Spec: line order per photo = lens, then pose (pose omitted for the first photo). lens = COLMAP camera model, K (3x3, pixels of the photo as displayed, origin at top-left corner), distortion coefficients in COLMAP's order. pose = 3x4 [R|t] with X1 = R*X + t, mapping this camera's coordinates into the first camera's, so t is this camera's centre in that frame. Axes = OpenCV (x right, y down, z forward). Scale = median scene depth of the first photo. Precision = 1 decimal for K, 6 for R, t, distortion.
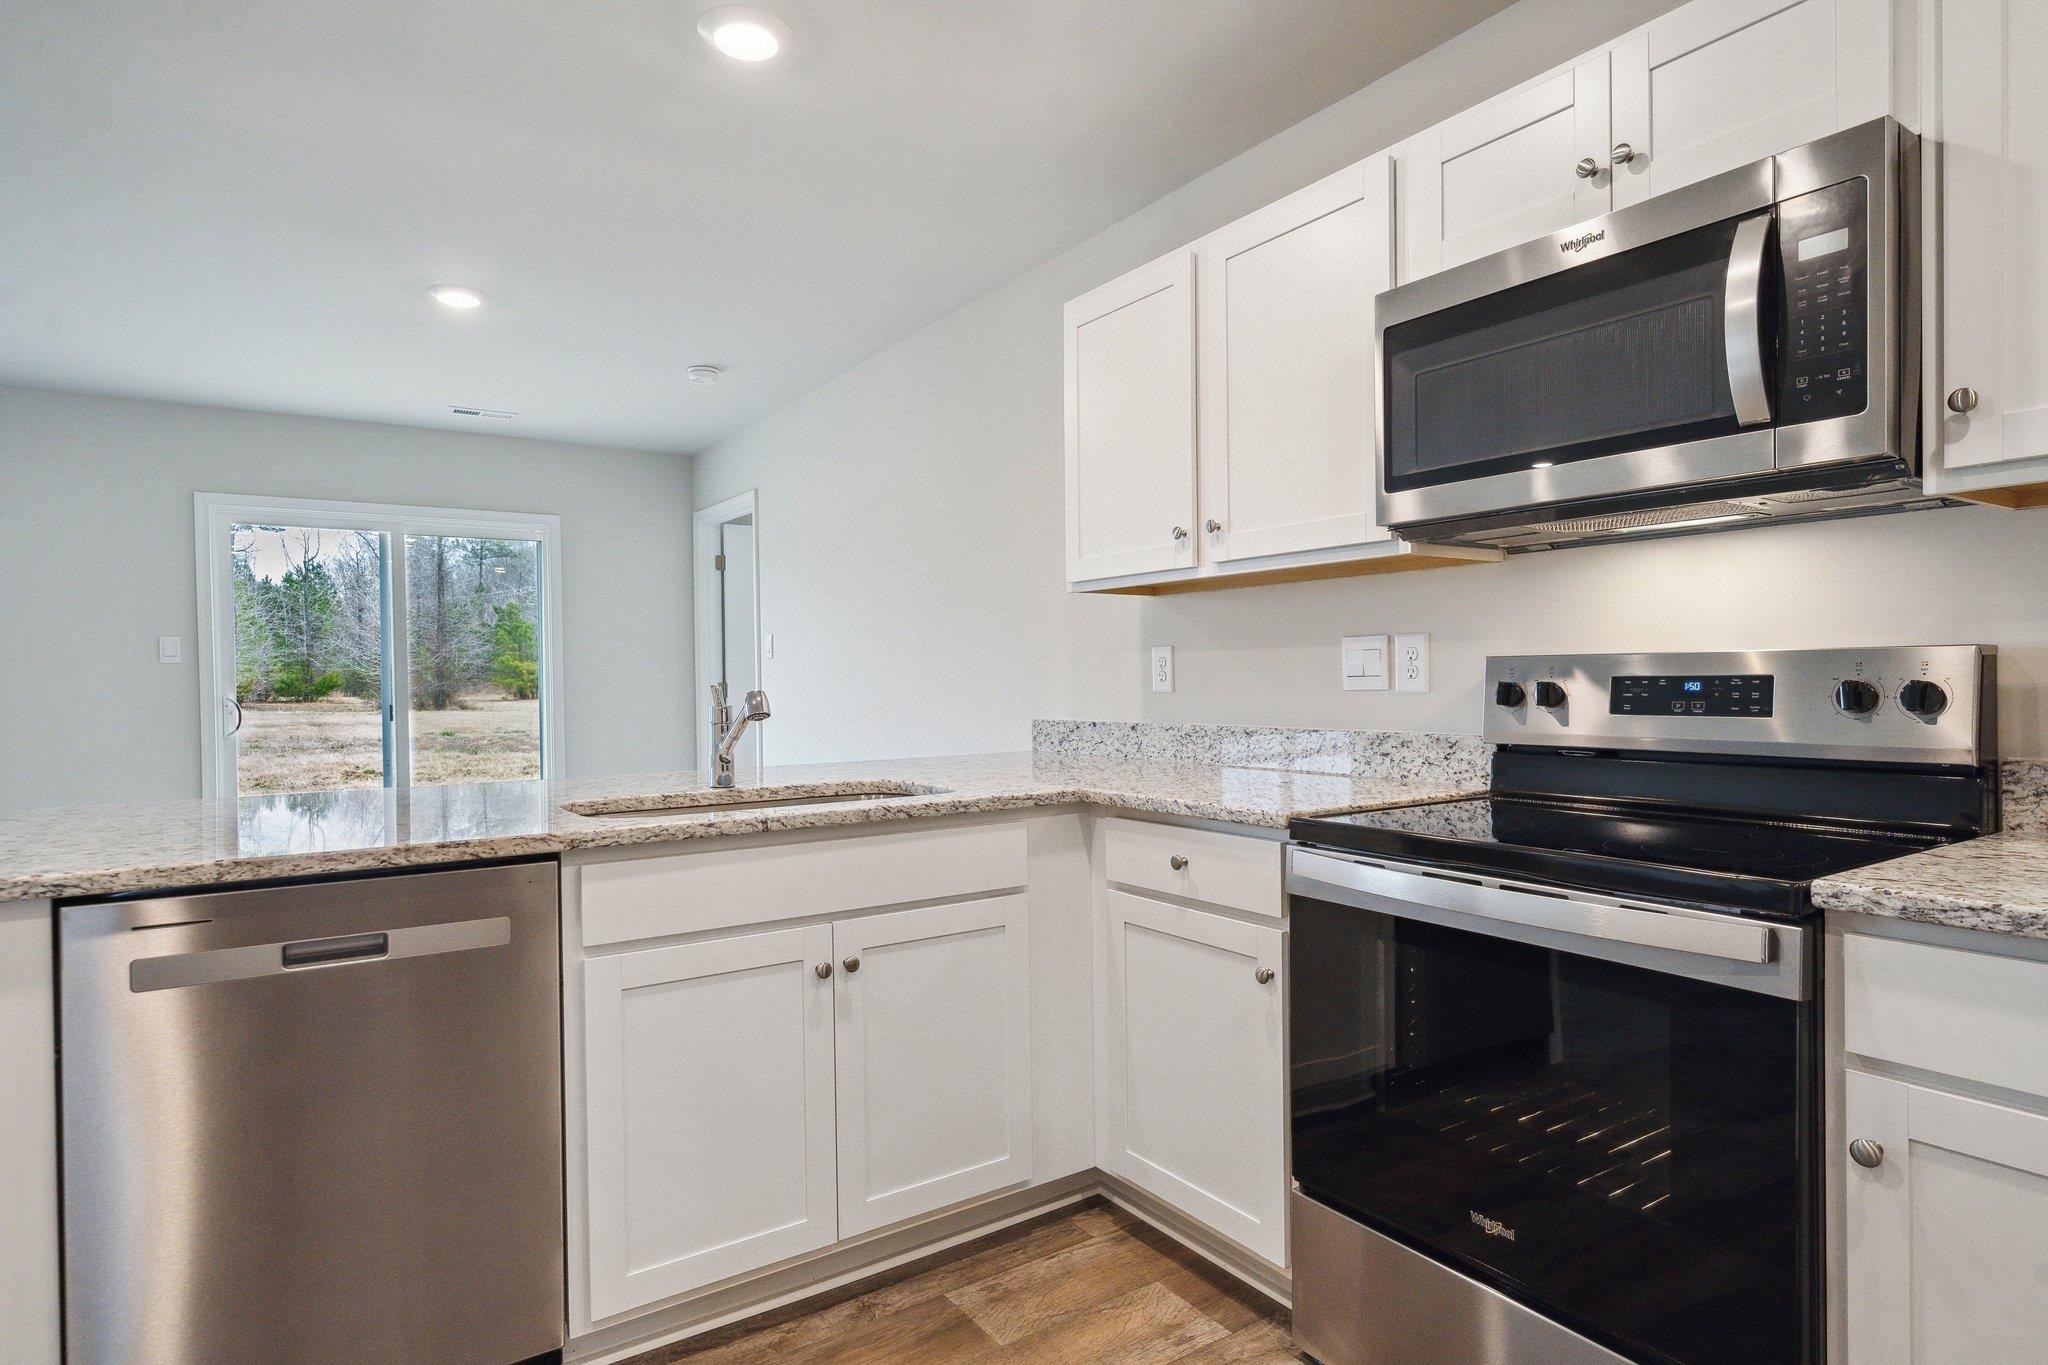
lens RADIAL K [[1120.7, 0, 1012.6], [0, 1120.7, 683.6], [0, 0, 1]] dist [0.036959, -0.000006]
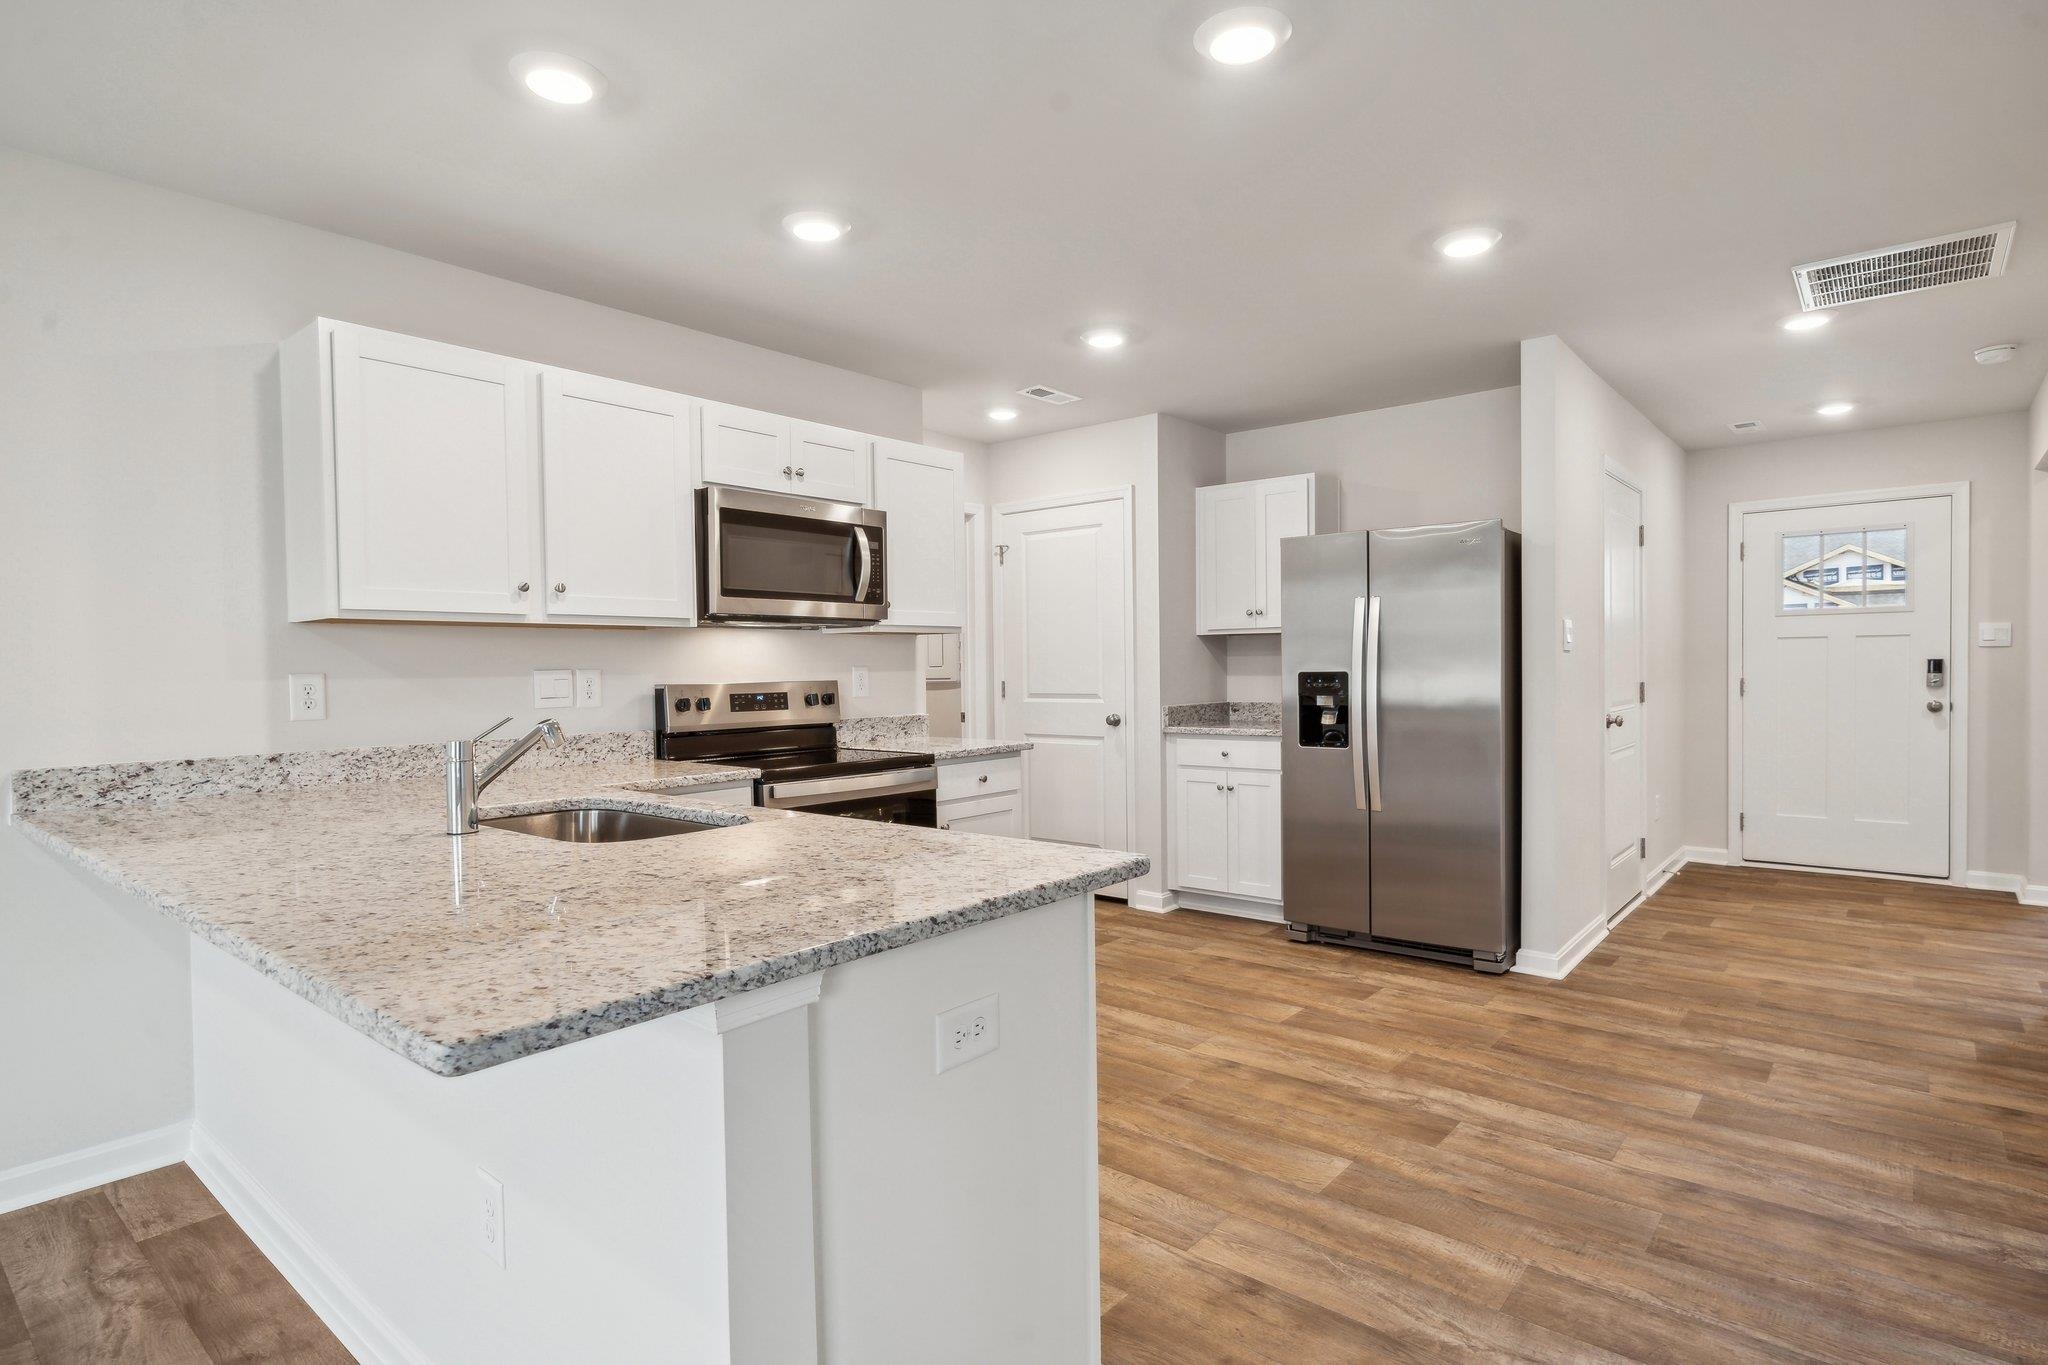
lens RADIAL K [[1056.1, 0, 1022.1], [0, 1056.1, 685.0], [0, 0, 1]] dist [0.006075, 0.001183]
pose [[-0.289458, -0.000926, 0.957190, -1.182170], [0.020792, 0.999758, 0.007255, -0.020714], [-0.956965, 0.022002, -0.289368, 0.836893]]
